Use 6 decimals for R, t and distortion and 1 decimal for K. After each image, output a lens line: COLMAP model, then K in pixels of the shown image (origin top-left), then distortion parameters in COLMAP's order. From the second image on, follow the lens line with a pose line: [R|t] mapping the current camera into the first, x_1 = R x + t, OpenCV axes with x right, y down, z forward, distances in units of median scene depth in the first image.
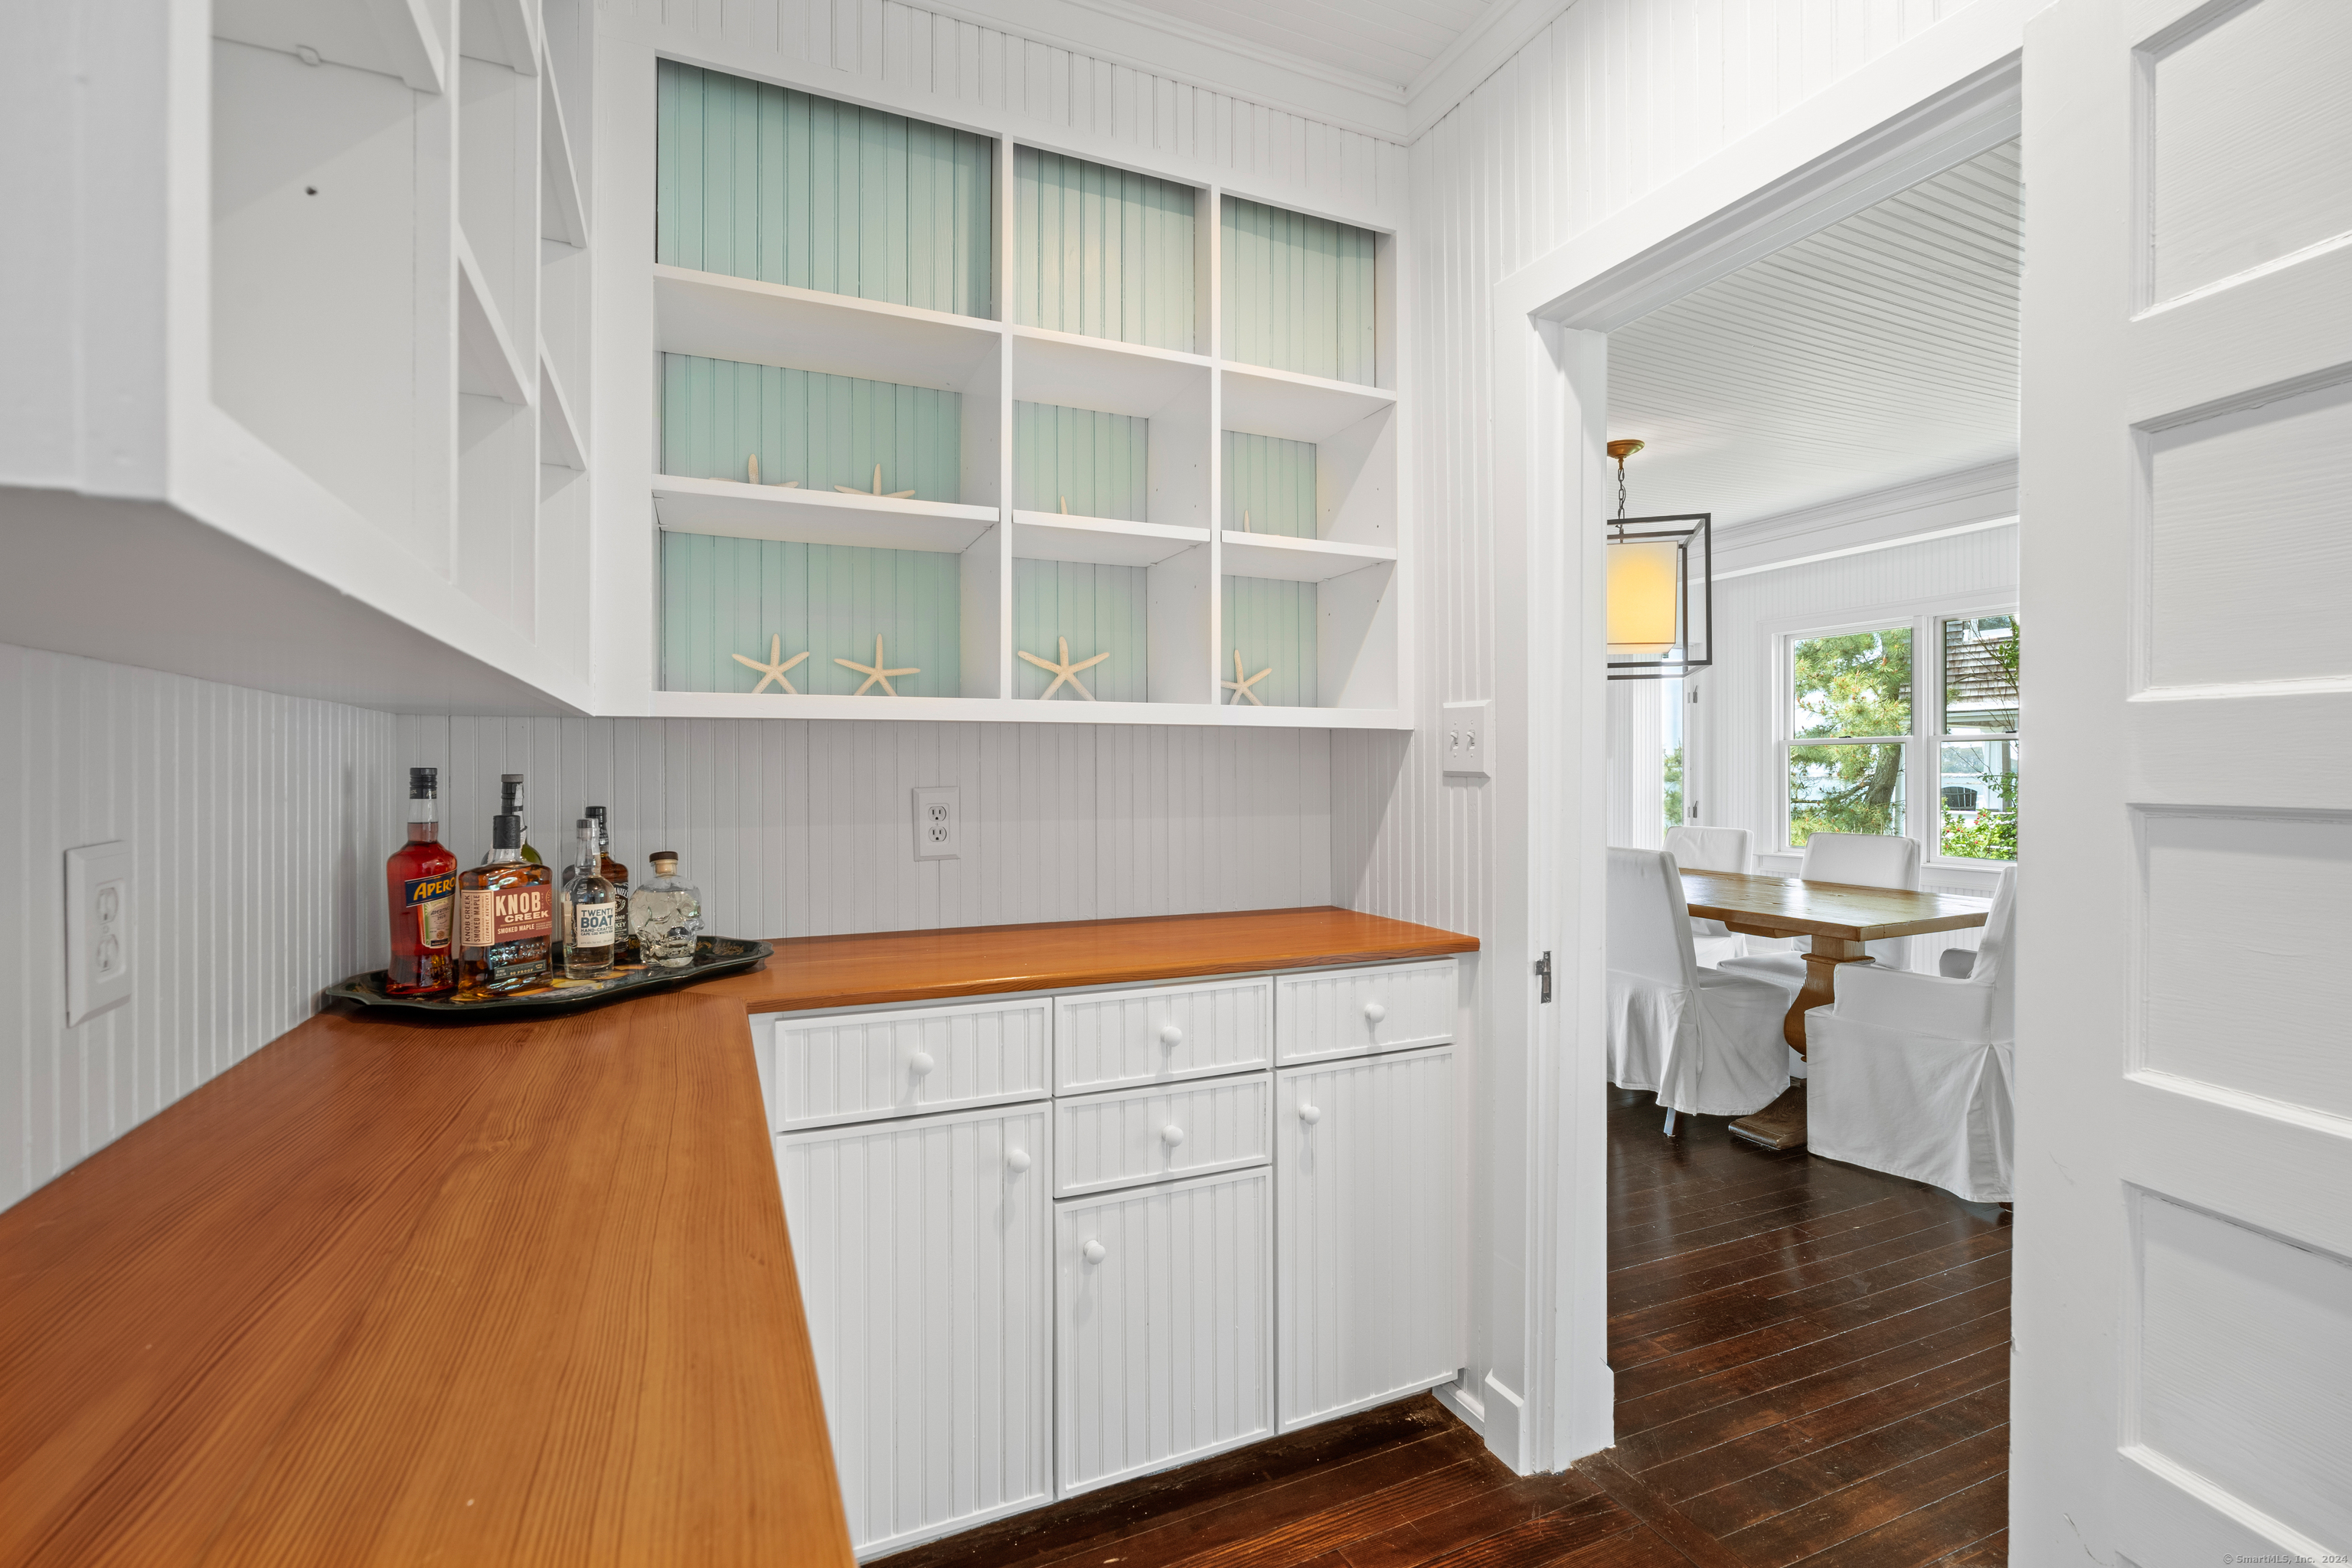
lens RADIAL K [[1044.4, 0, 1180.6], [0, 1044.4, 787.9], [0, 0, 1]] dist [-0.000084, -0.000065]
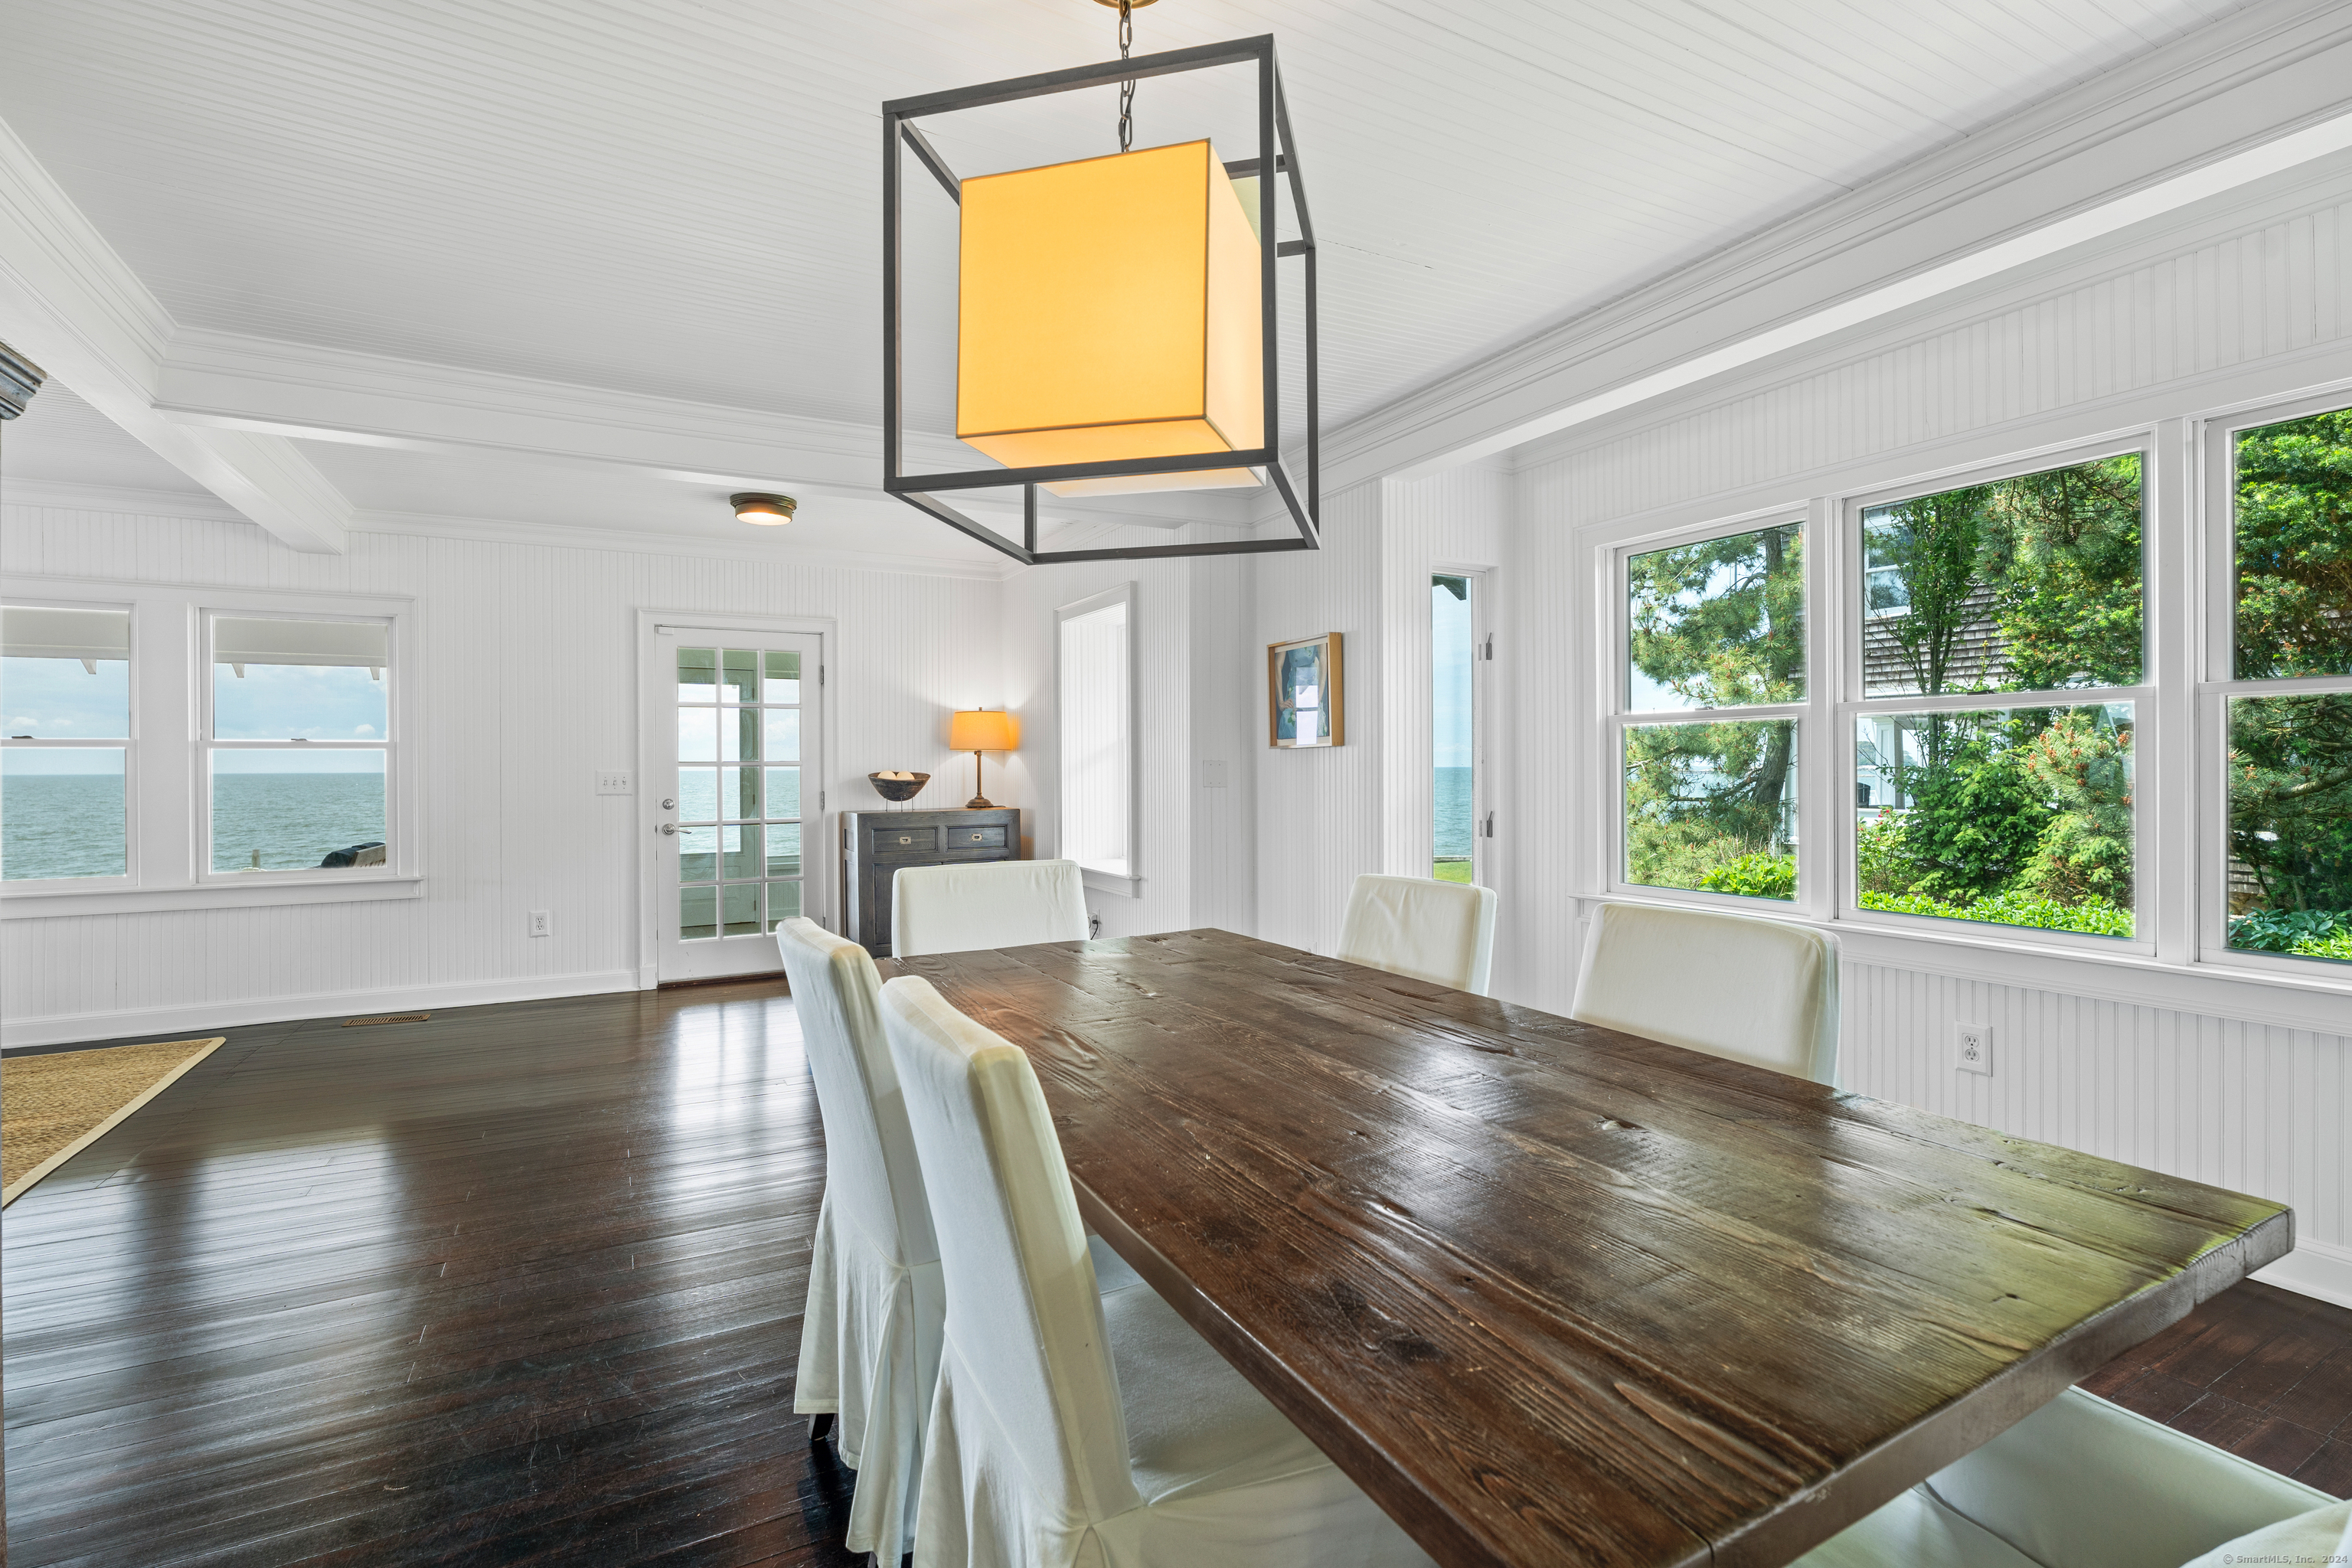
lens RADIAL K [[1044.4, 0, 1172.4], [0, 1044.4, 773.0], [0, 0, 1]] dist [-0.000084, -0.000065]
pose [[0.997638, -0.005158, 0.068495, 0.118302], [0.005953, 0.999917, -0.011420, -0.002186], [-0.068431, 0.011801, 0.997586, 0.171139]]
